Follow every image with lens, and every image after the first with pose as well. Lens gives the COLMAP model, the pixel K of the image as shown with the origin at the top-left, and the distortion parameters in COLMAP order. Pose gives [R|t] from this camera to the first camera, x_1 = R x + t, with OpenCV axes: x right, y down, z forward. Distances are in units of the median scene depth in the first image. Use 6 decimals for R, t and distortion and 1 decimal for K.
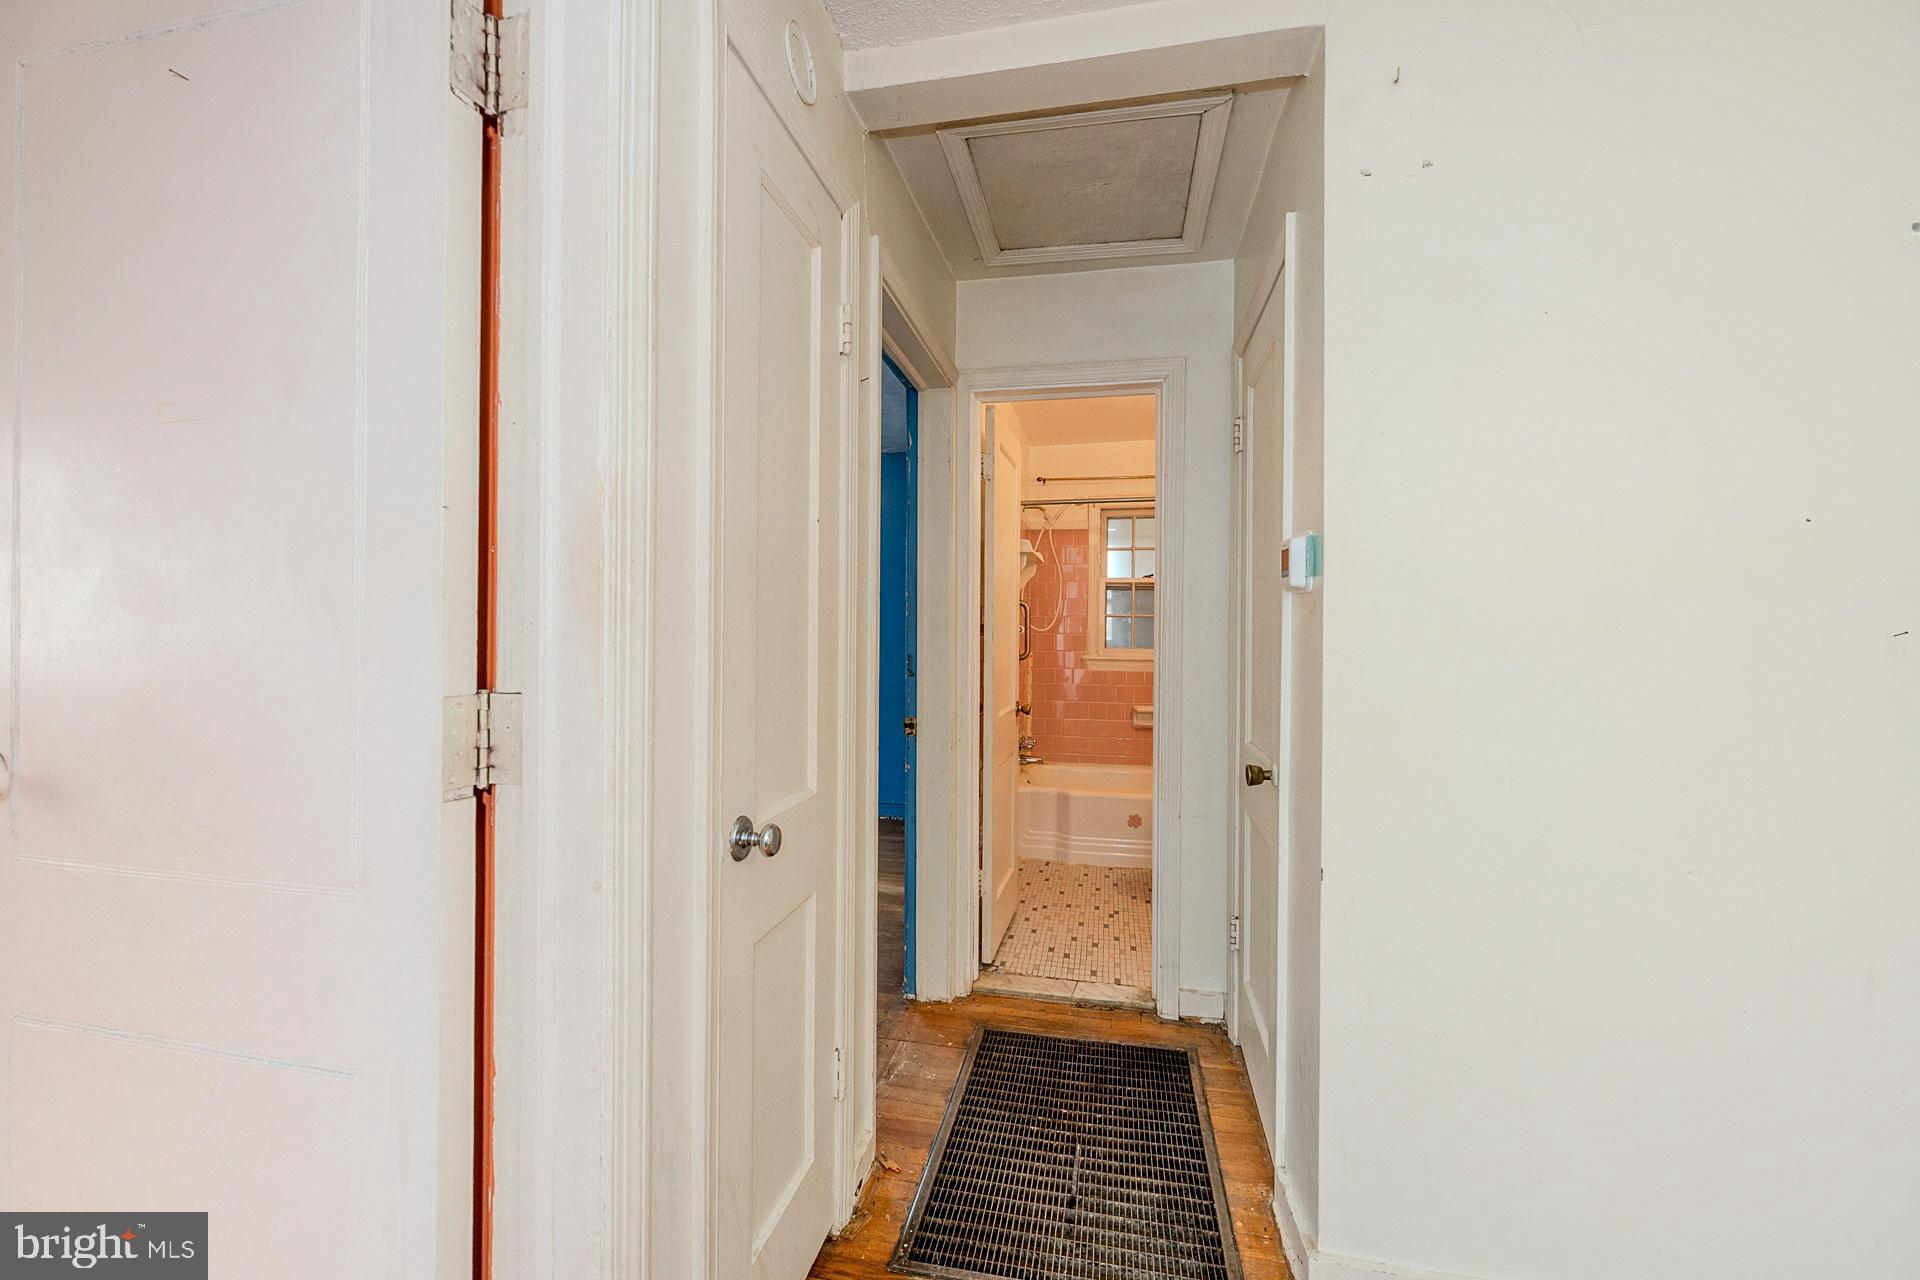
lens RADIAL K [[764.4, 0, 957.9], [0, 764.4, 637.2], [0, 0, 1]] dist [-0.000746, 0.000083]
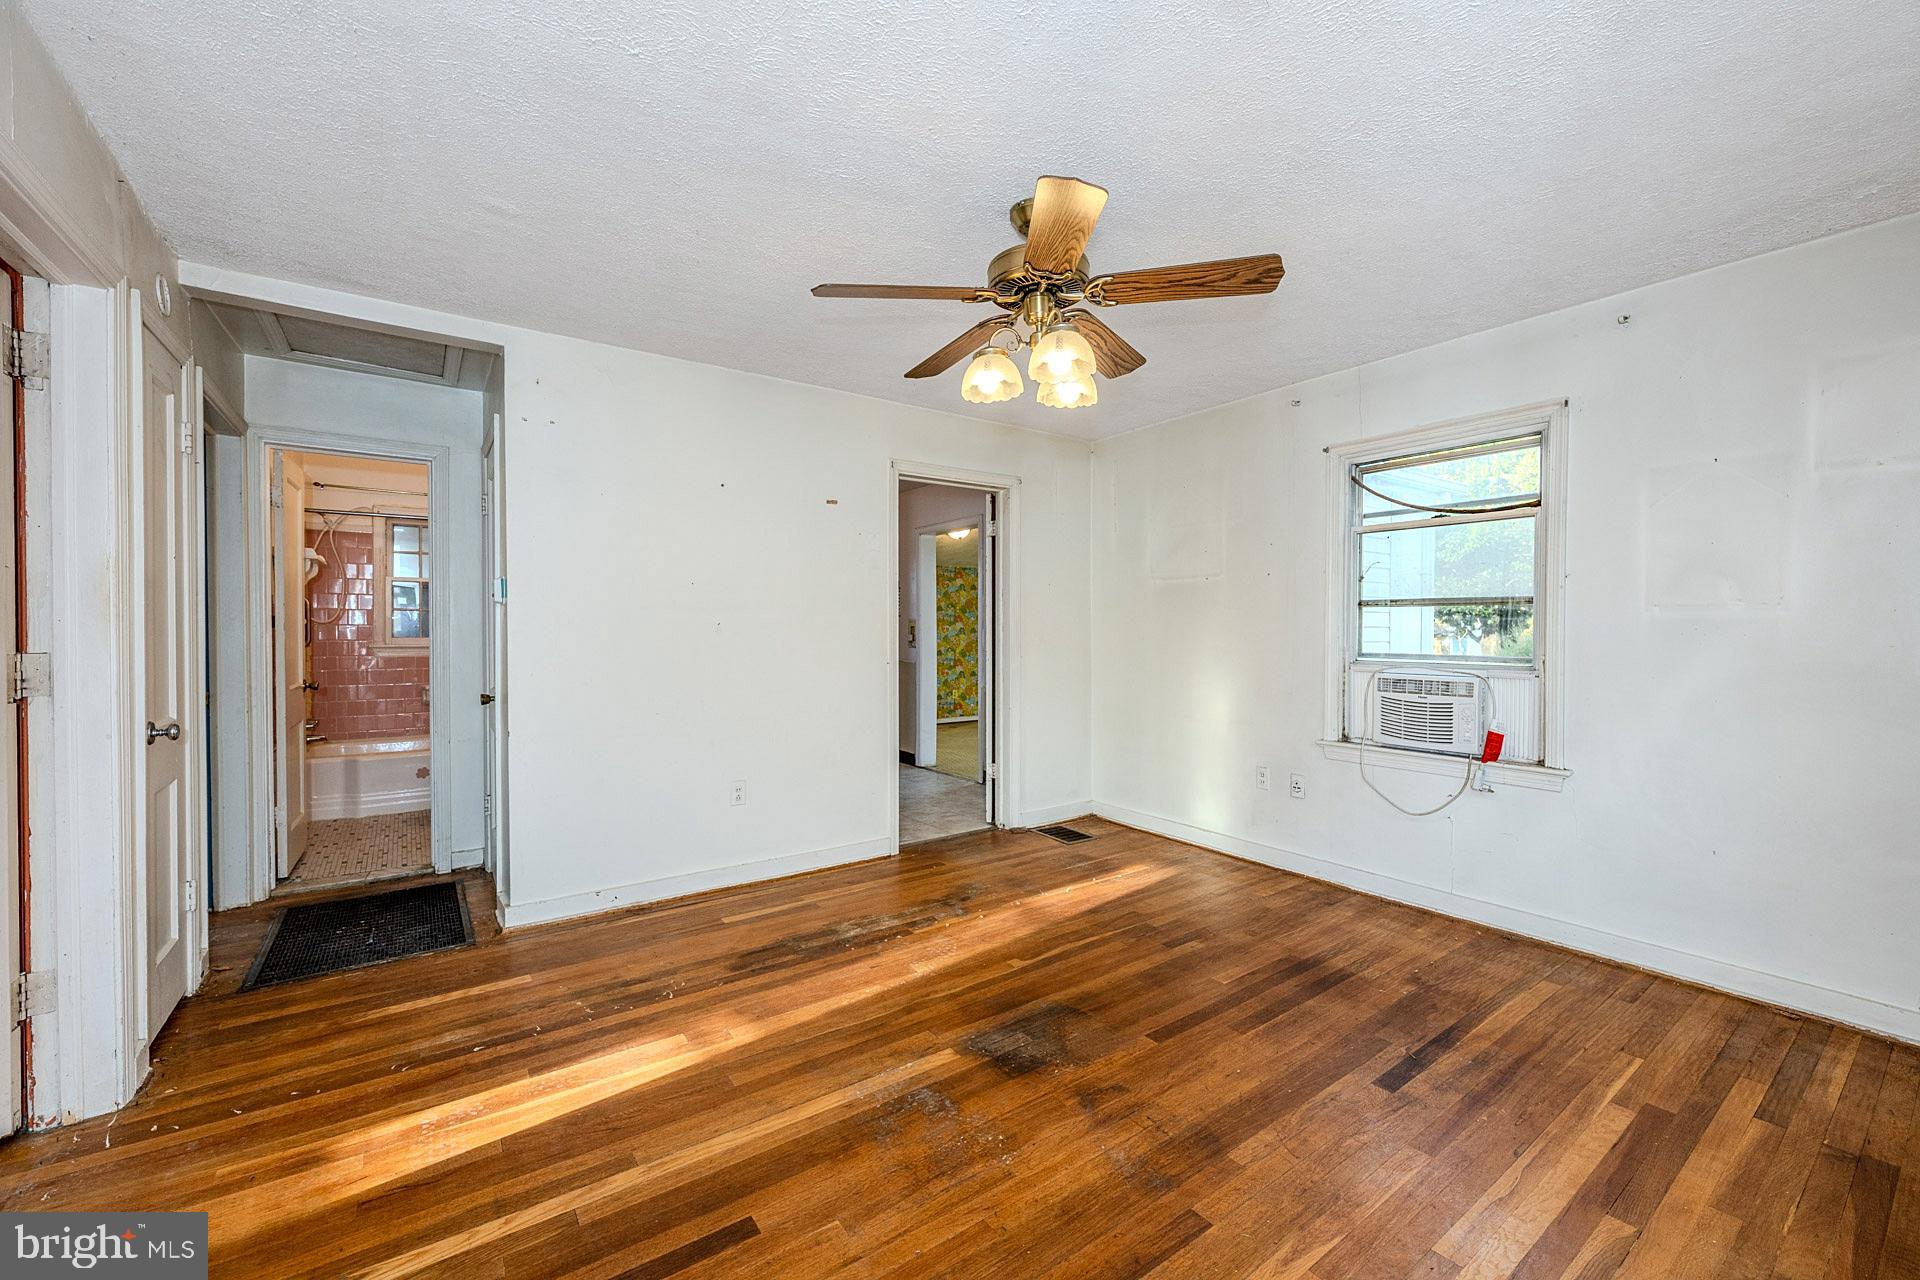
lens RADIAL K [[764.4, 0, 957.9], [0, 764.4, 637.2], [0, 0, 1]] dist [-0.000746, 0.000083]
pose [[0.681036, -0.016005, 0.732075, -0.137320], [0.007332, 0.999860, 0.015039, 0.005313], [-0.732214, -0.004875, 0.681058, -0.796267]]
